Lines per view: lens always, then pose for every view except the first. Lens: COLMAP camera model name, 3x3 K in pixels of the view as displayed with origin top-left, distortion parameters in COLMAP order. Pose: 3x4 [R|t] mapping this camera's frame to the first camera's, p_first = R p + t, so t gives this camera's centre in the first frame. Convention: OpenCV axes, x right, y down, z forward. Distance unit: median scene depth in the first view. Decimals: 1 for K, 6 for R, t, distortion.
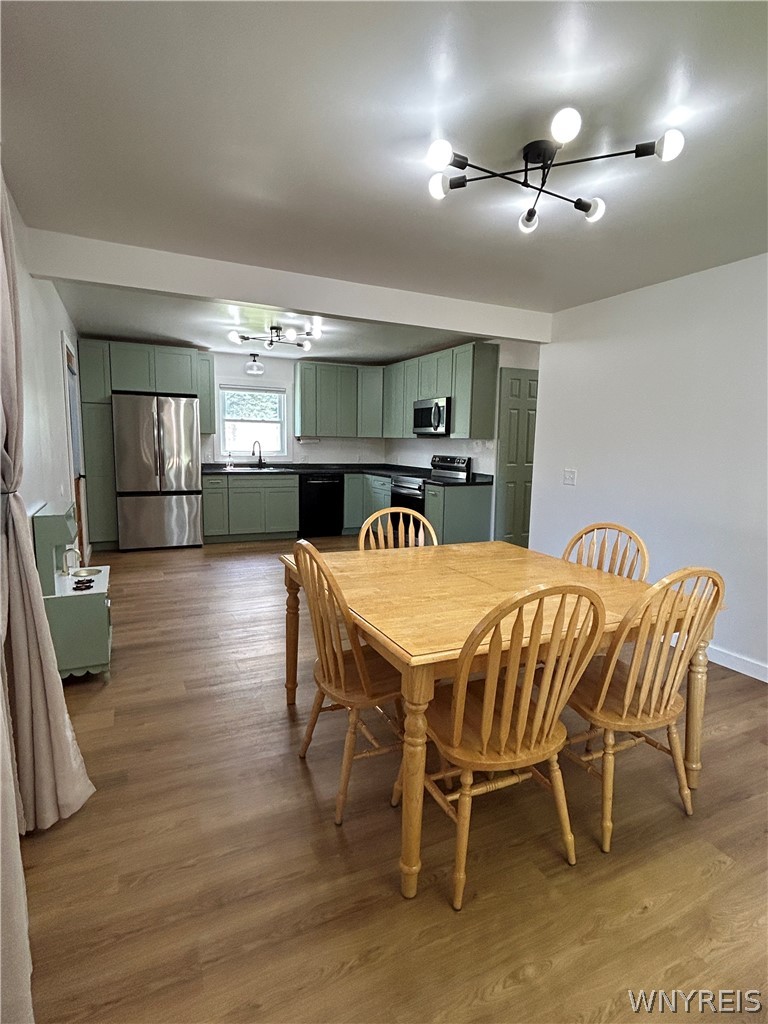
lens RADIAL K [[515.2, 0, 384.0], [0, 515.2, 512.0], [0, 0, 1]] dist [0.003761, 0.000102]
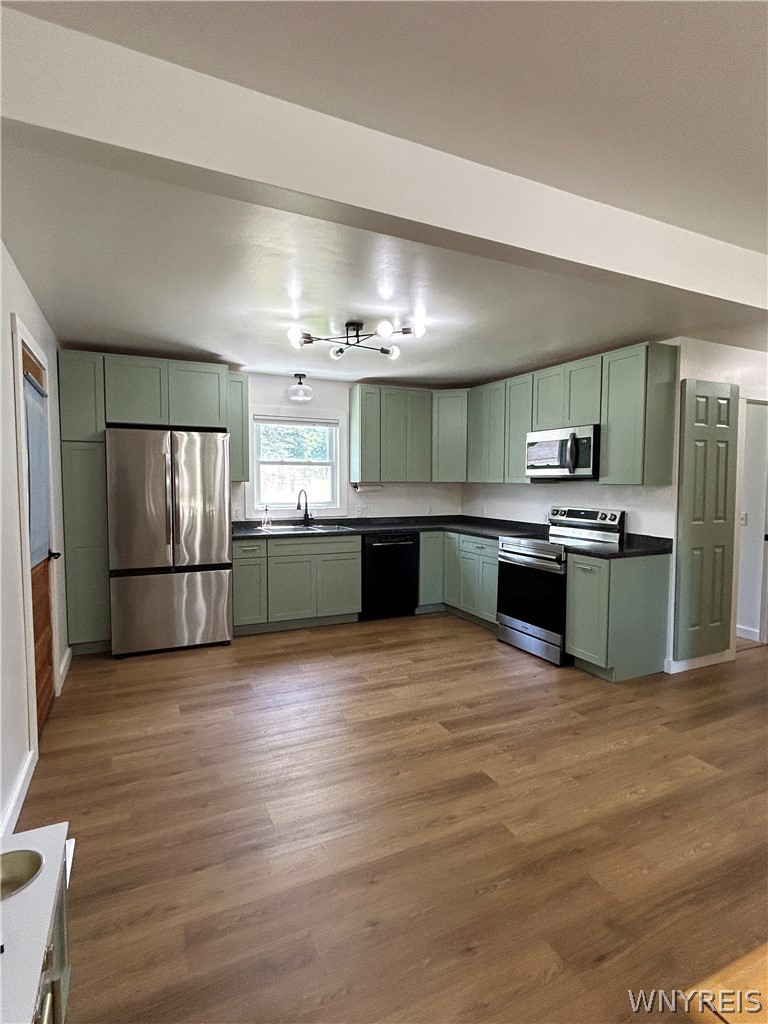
lens RADIAL K [[515.2, 0, 384.0], [0, 515.2, 512.0], [0, 0, 1]] dist [0.003761, 0.000102]
pose [[0.999876, -0.014228, -0.006726, -0.135029], [0.013697, 0.997210, -0.073380, -0.053896], [0.007752, 0.073279, 0.997281, 0.285641]]
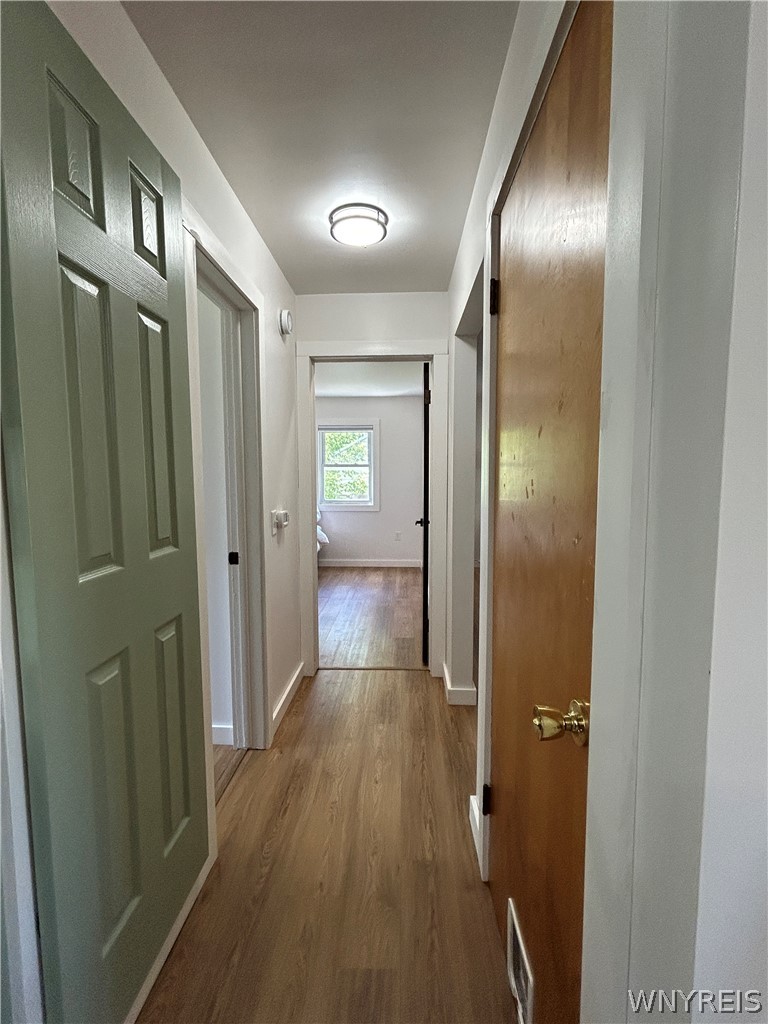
lens RADIAL K [[465.7, 0, 384.0], [0, 465.7, 512.0], [0, 0, 1]] dist [0.000580, 0.000074]
pose [[0.469317, -0.093769, 0.878037, 0.130306], [0.128750, 0.990986, 0.037013, -0.093584], [-0.873593, 0.095676, 0.477159, 0.720760]]
